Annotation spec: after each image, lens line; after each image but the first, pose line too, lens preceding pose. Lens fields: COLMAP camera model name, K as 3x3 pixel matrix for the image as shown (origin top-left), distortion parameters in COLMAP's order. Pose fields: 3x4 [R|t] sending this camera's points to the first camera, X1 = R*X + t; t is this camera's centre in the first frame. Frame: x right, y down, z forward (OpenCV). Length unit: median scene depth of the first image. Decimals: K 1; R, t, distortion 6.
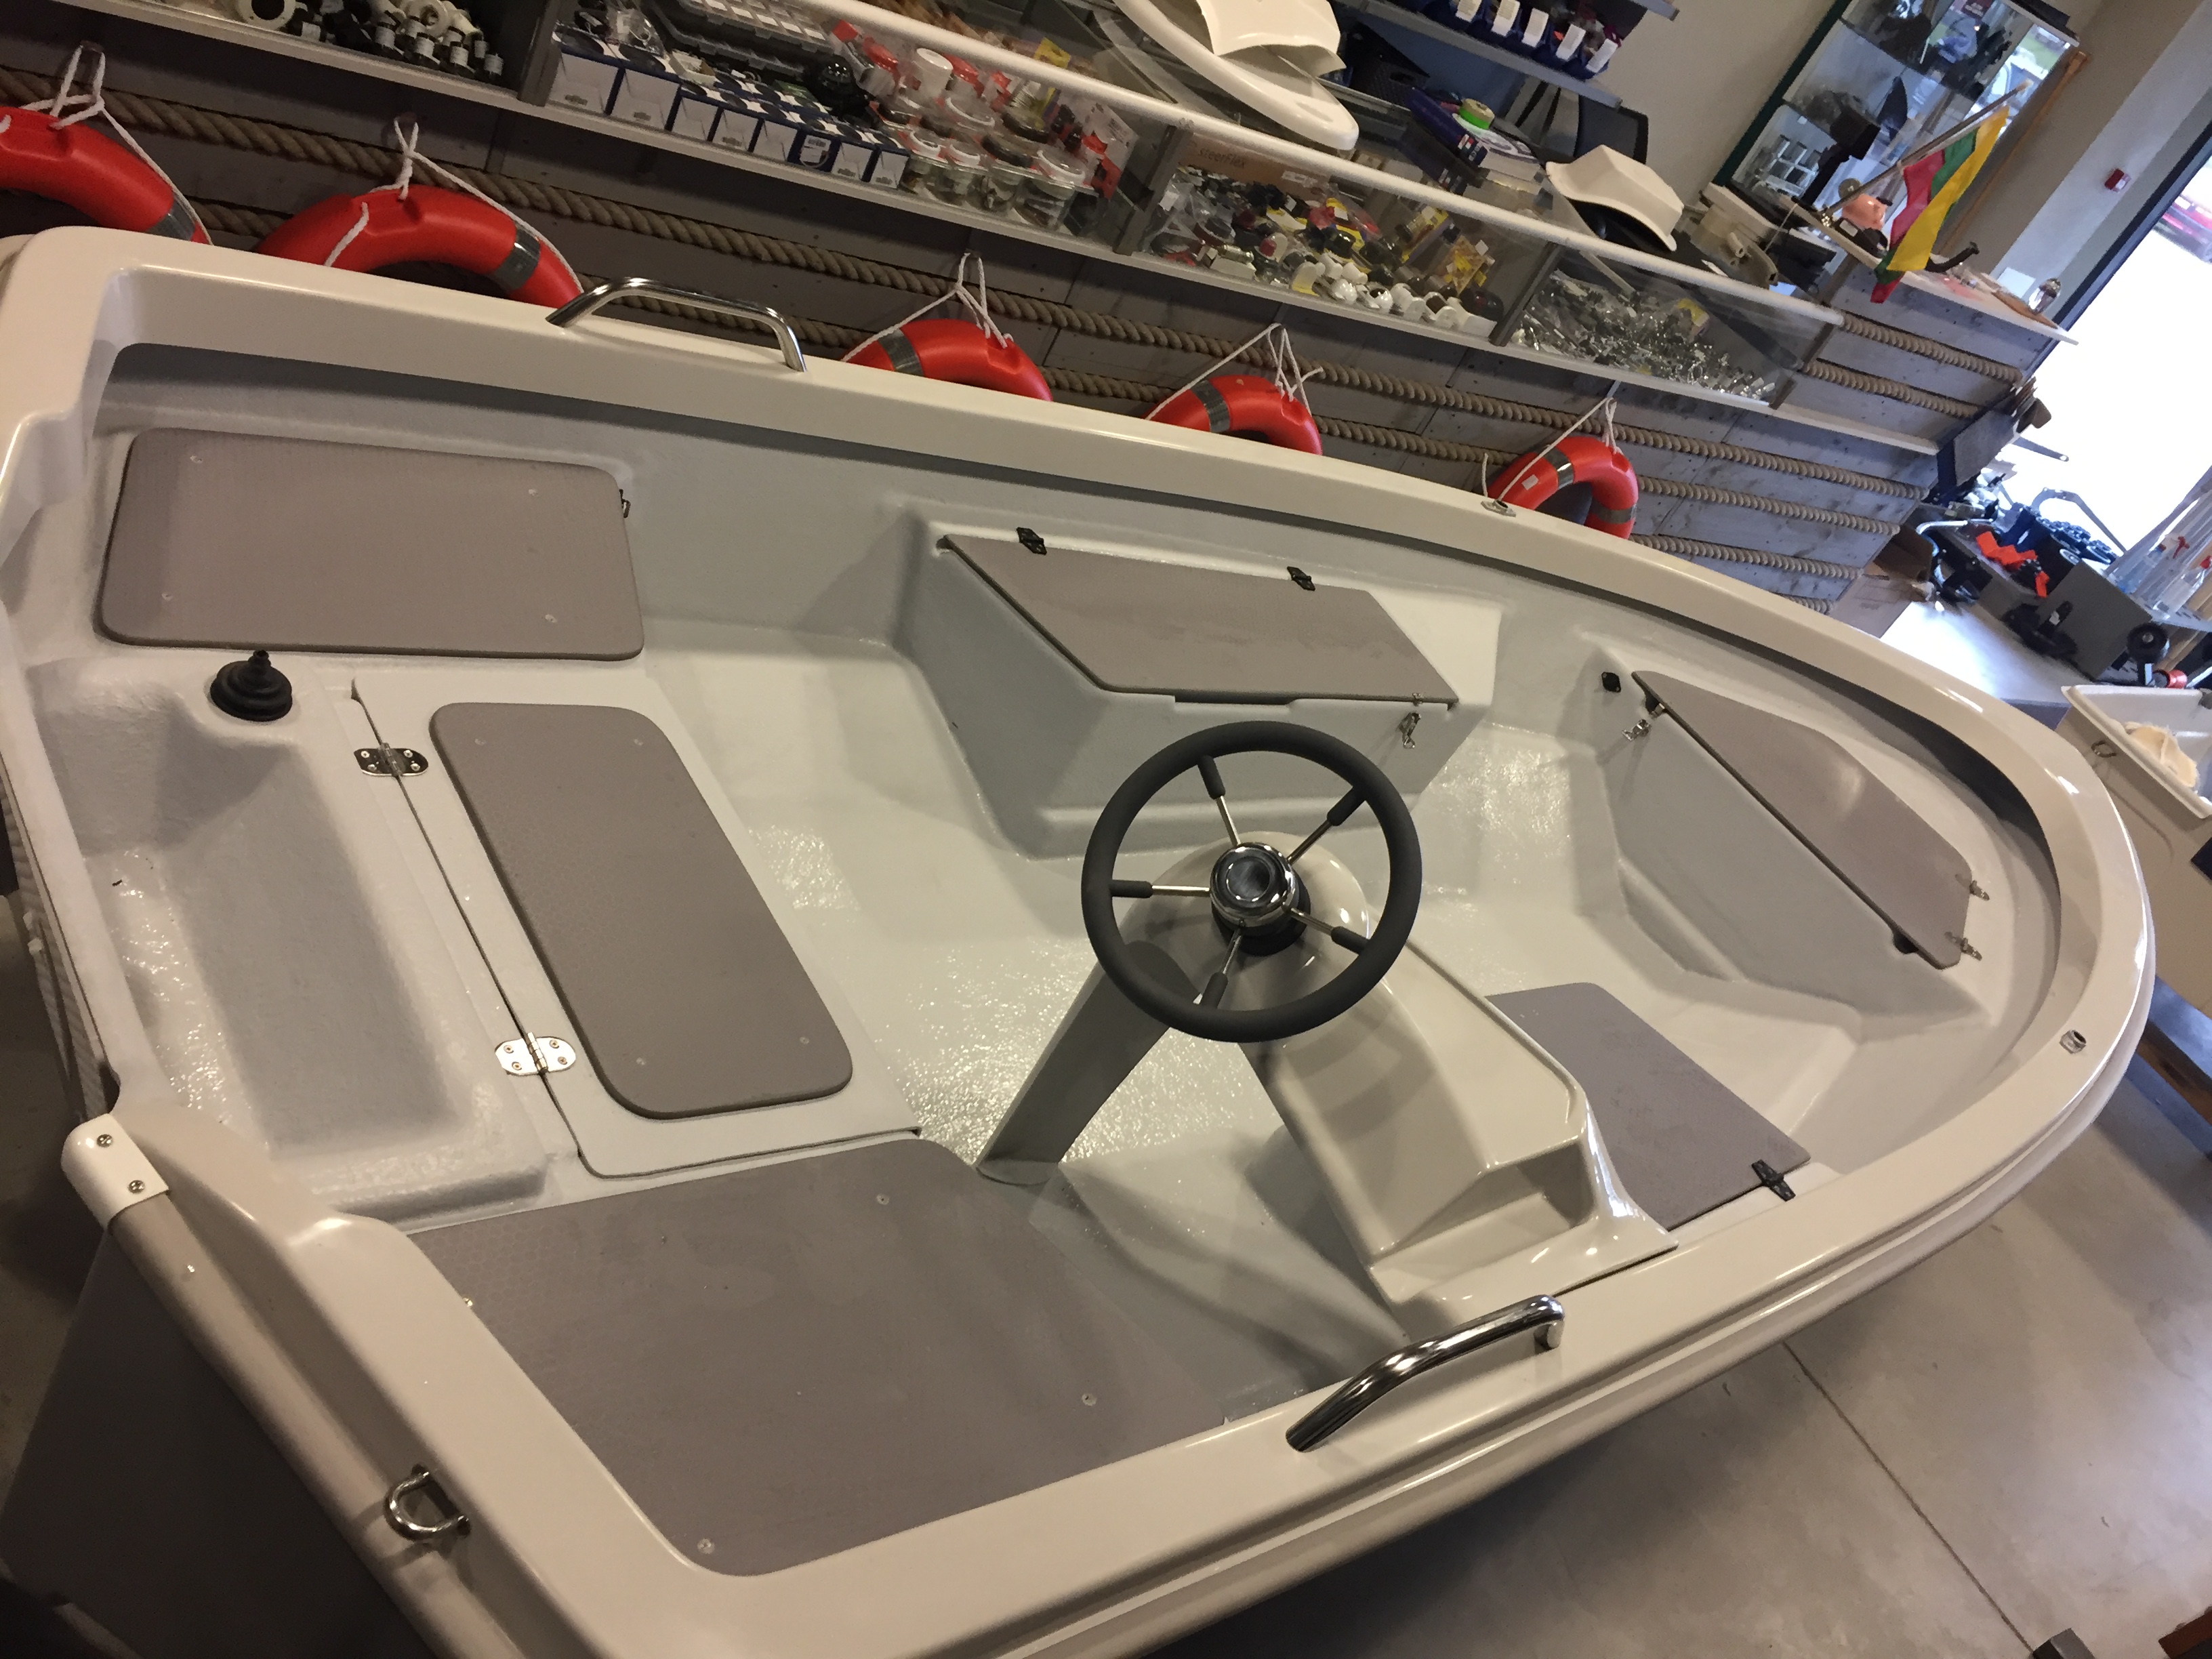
lens RADIAL K [[1894.1, 0, 1102.3], [0, 1894.1, 817.9], [0, 0, 1]] dist [0.084445, -0.128121]
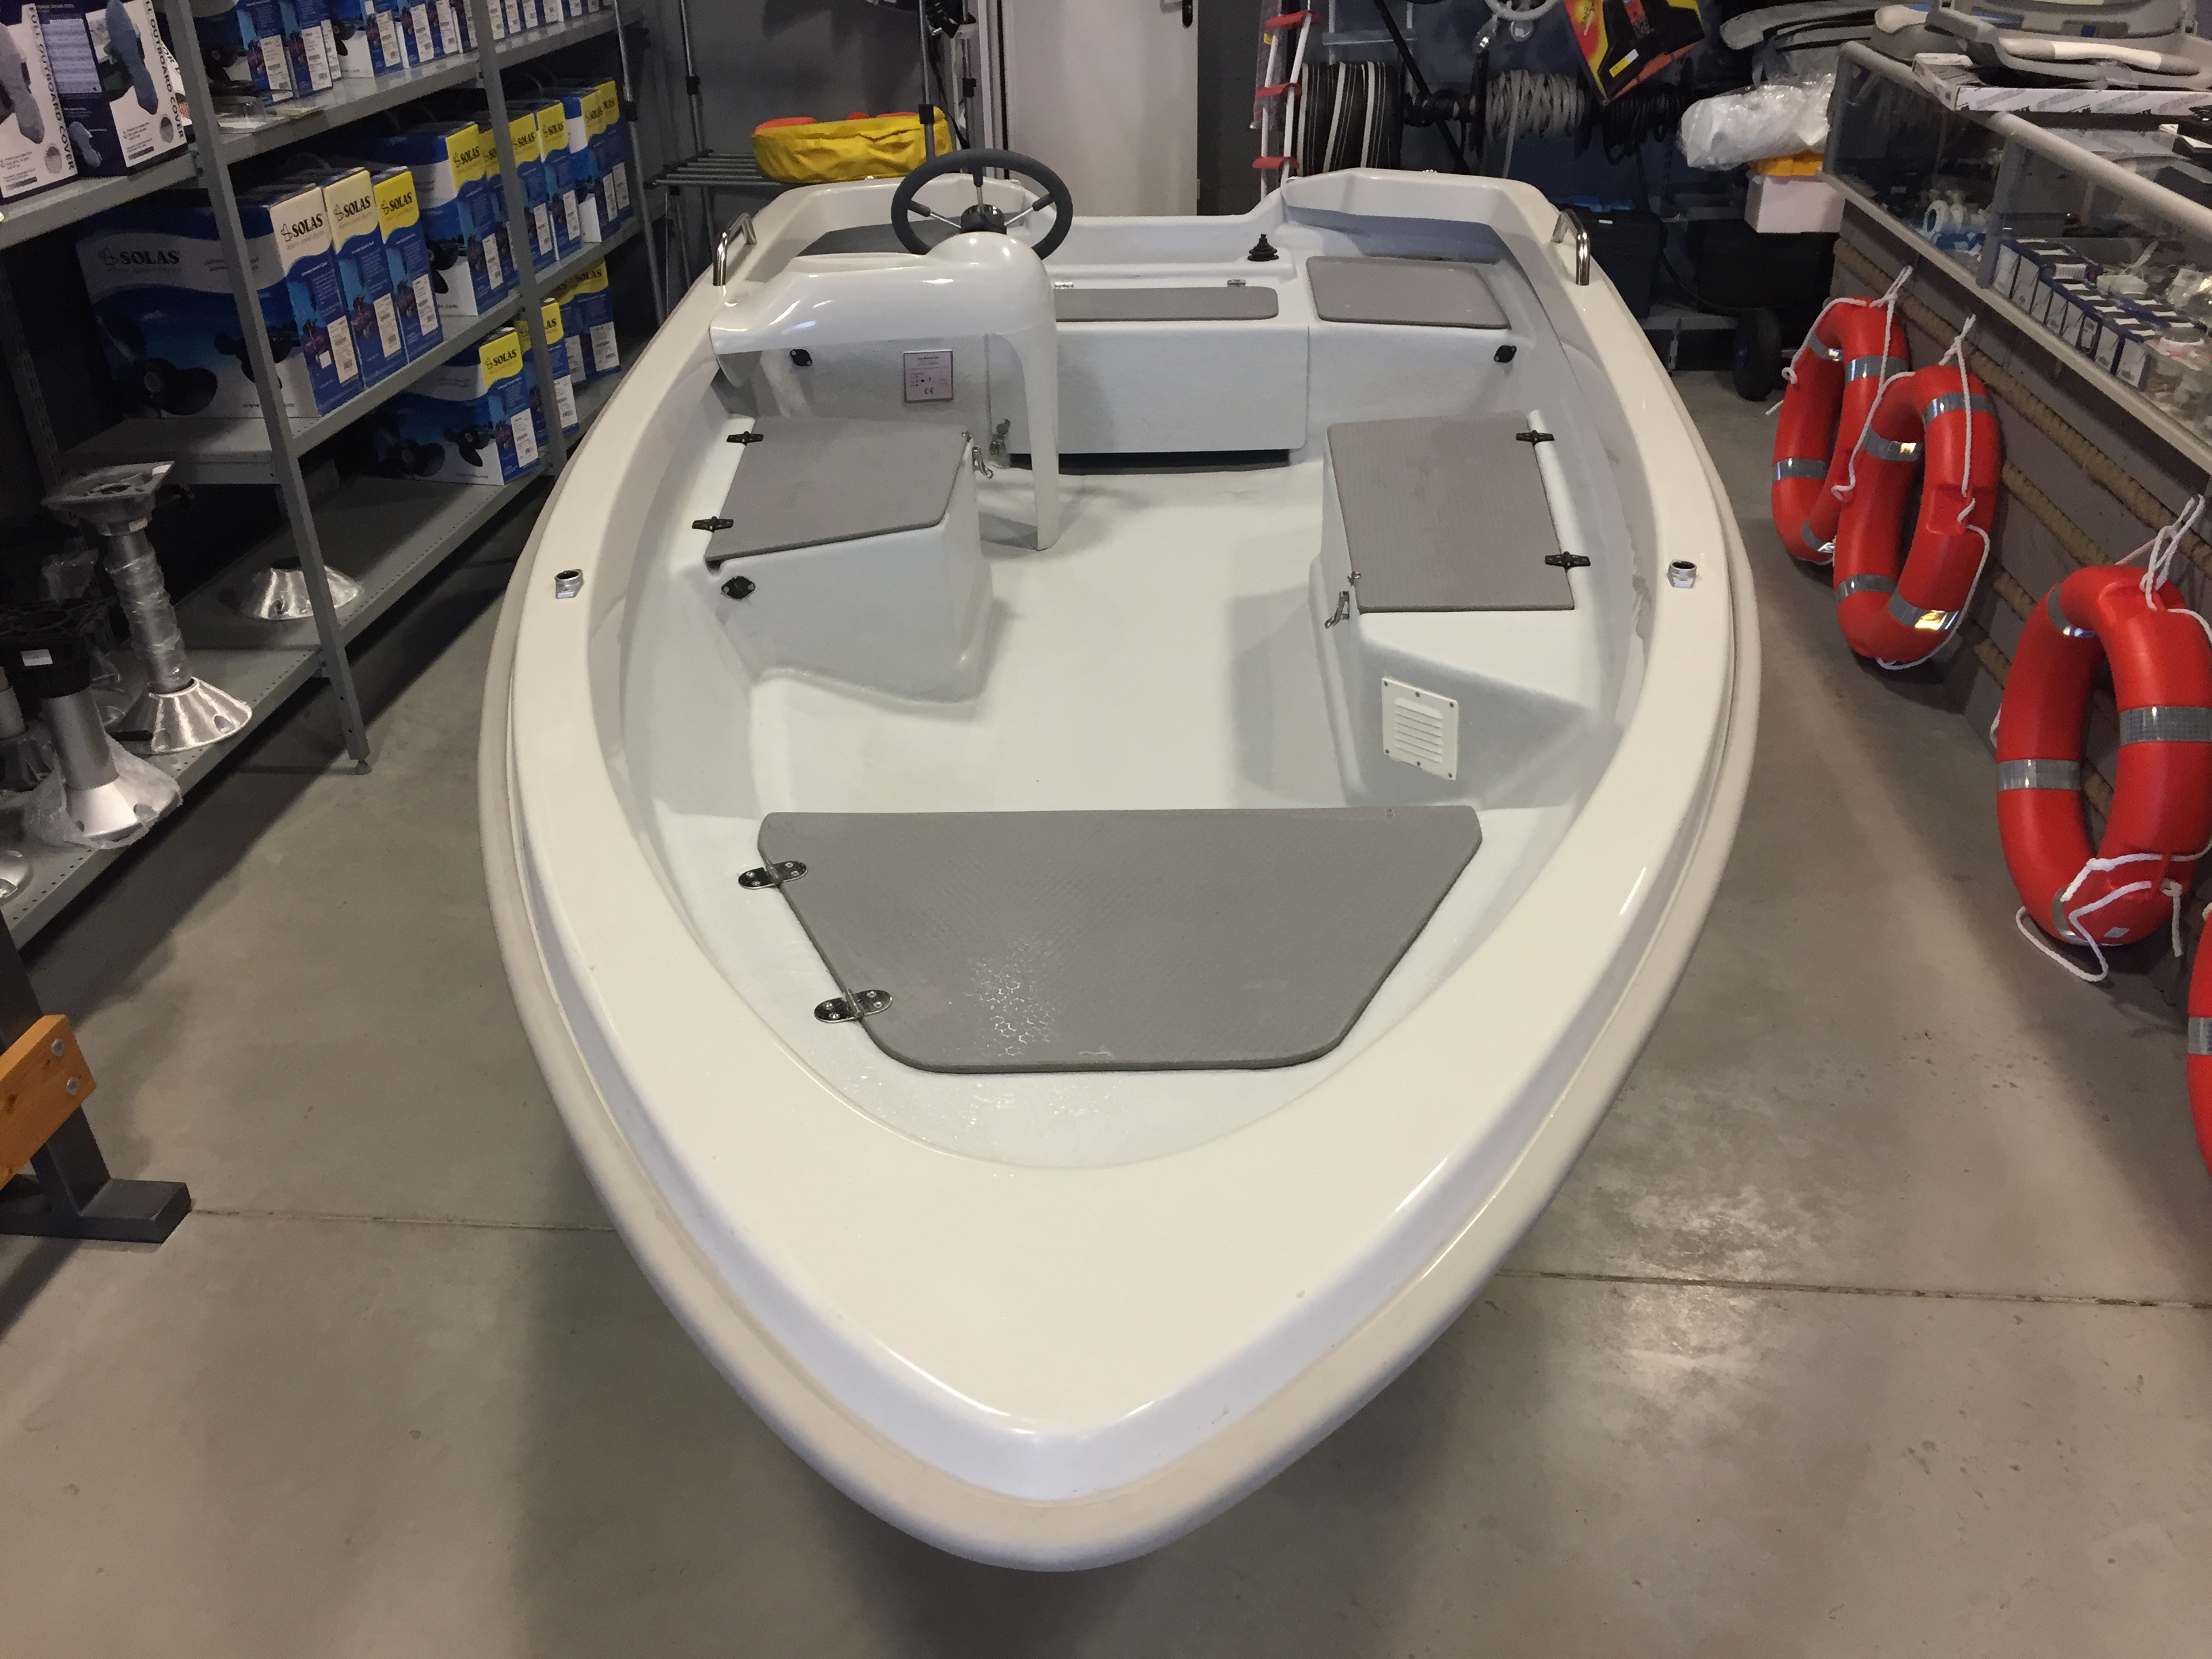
lens RADIAL K [[1894.1, 0, 1105.6], [0, 1894.1, 827.6], [0, 0, 1]] dist [0.084445, -0.128121]
pose [[-0.546117, -0.032971, -0.837060, 0.823859], [-0.666503, 0.622421, 0.410325, -0.235362], [0.507474, 0.781988, -0.361890, 1.161209]]
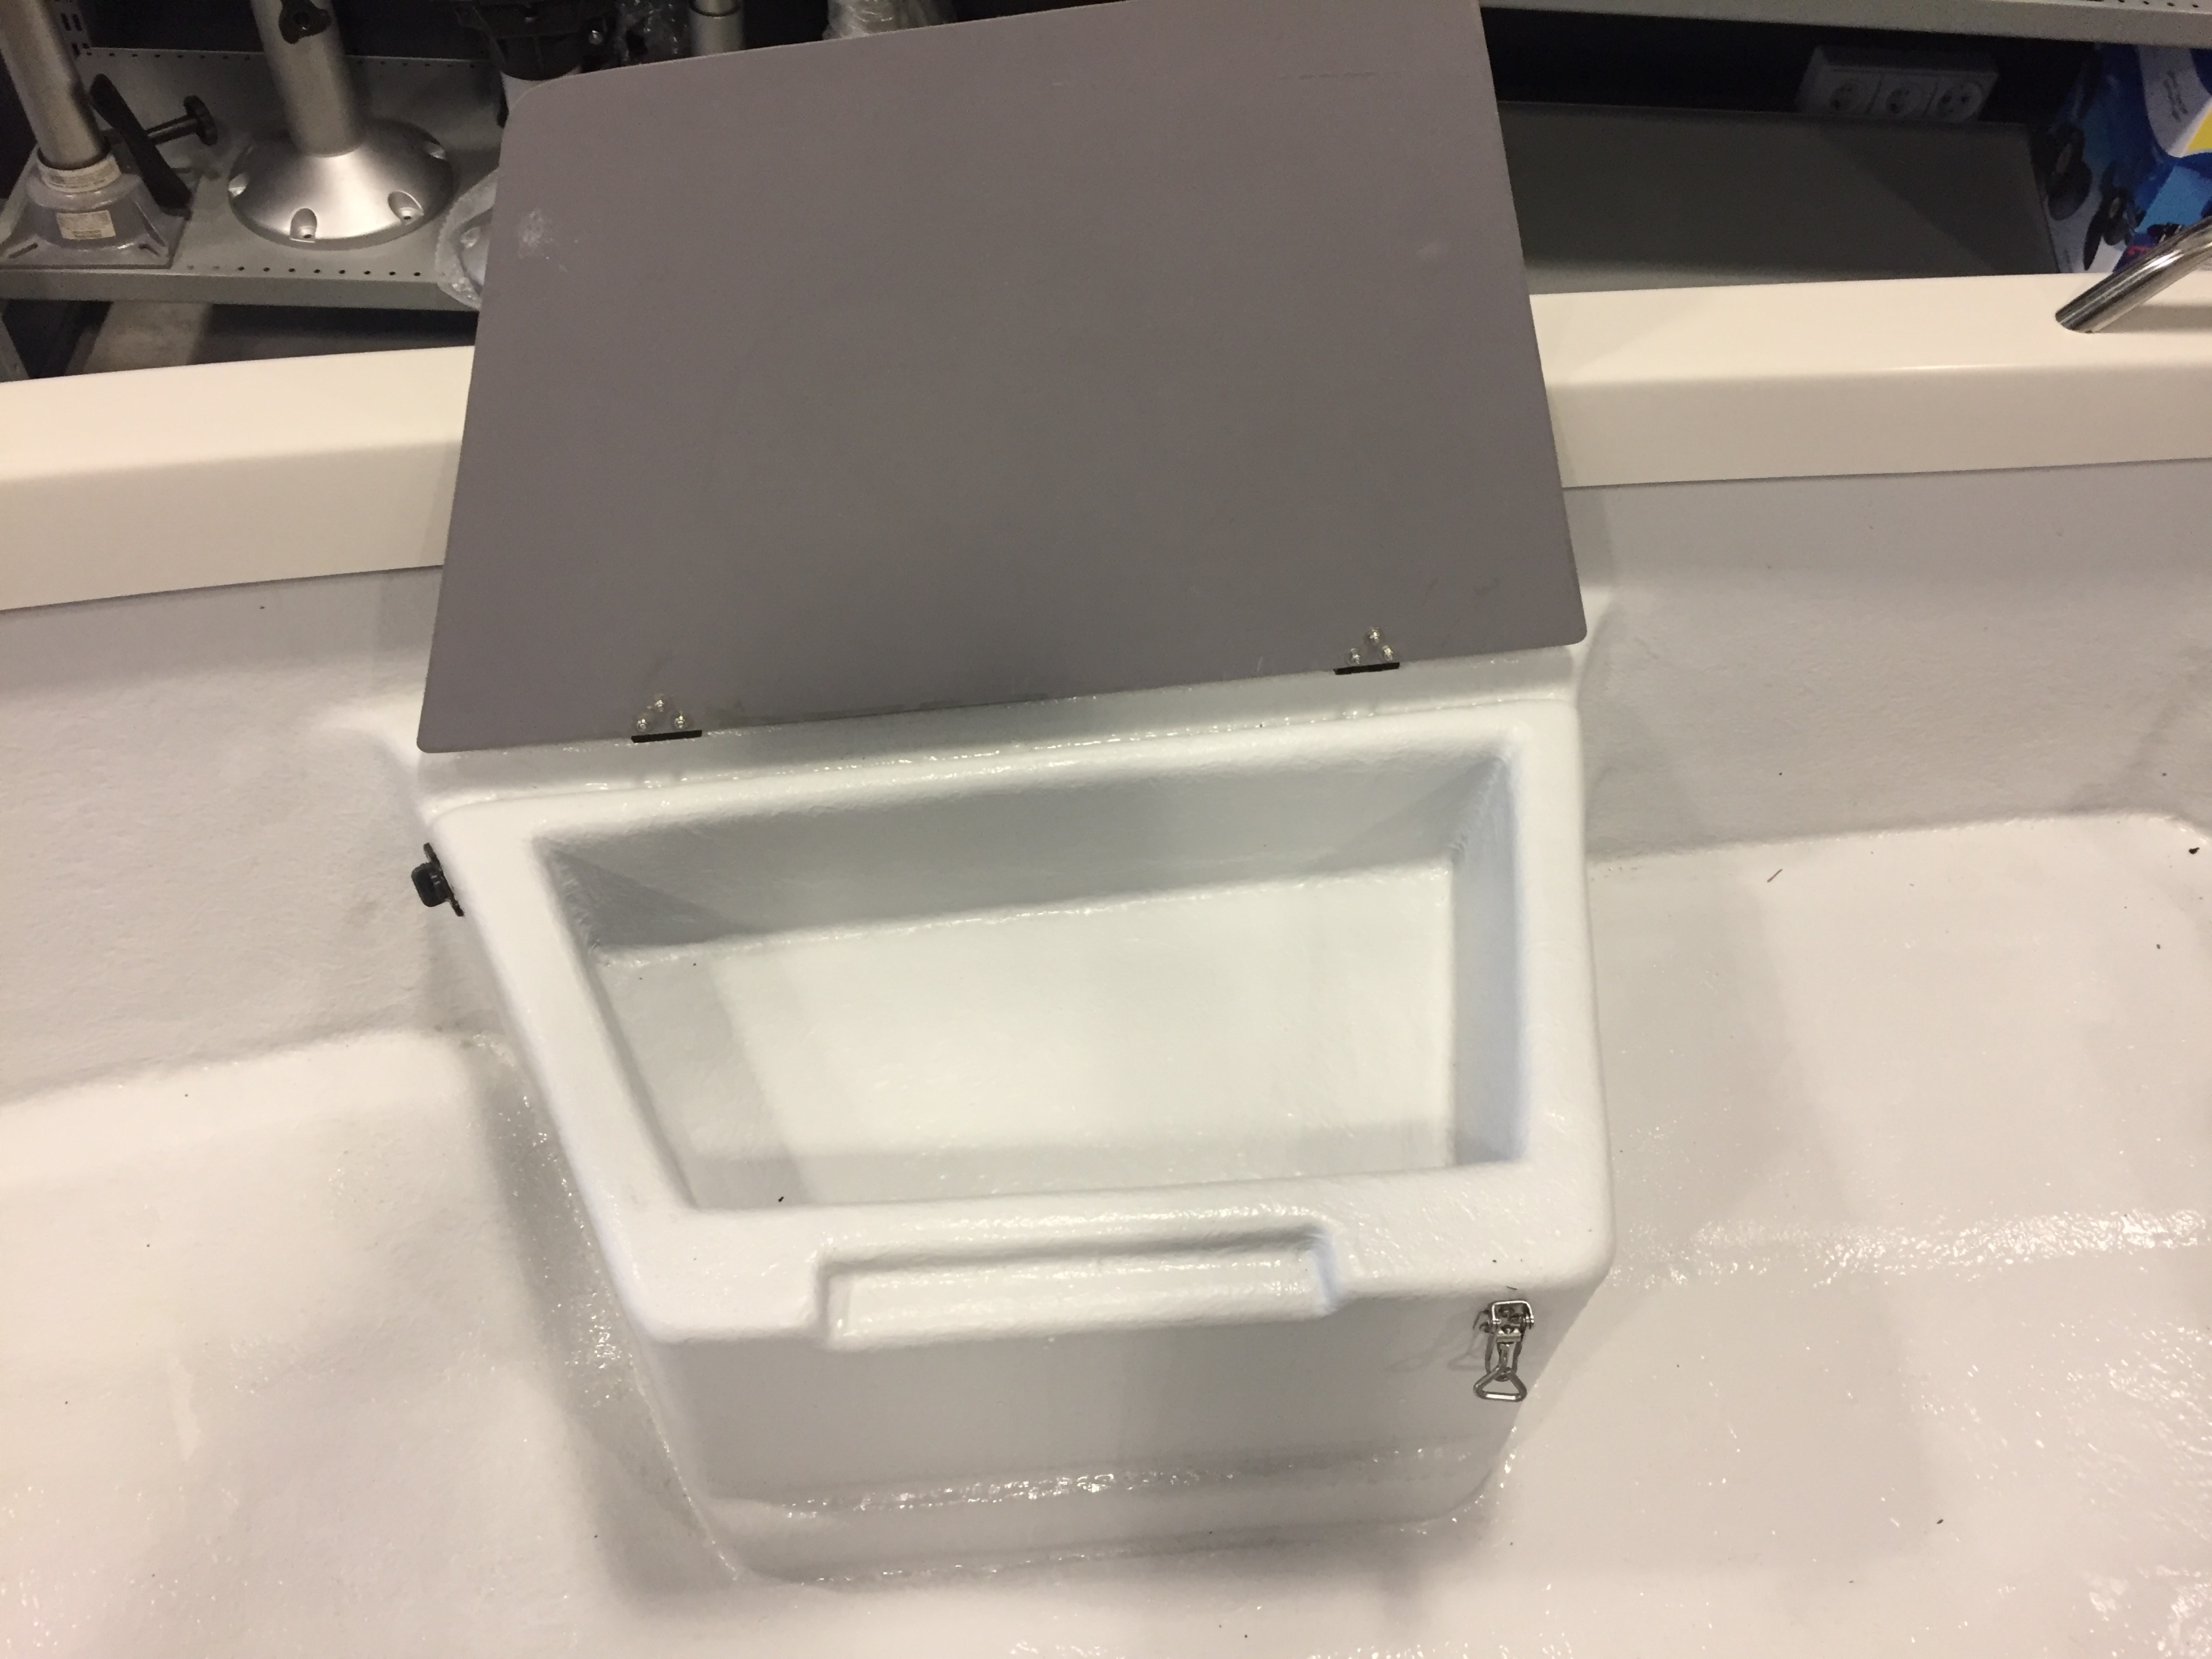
lens RADIAL K [[1894.1, 0, 1104.7], [0, 1894.1, 831.3], [0, 0, 1]] dist [0.084445, -0.128121]
pose [[-0.743875, -0.646713, -0.168563, 0.224693], [-0.100524, -0.141079, 0.984882, -0.177680], [-0.660716, 0.749573, 0.039935, 0.630420]]
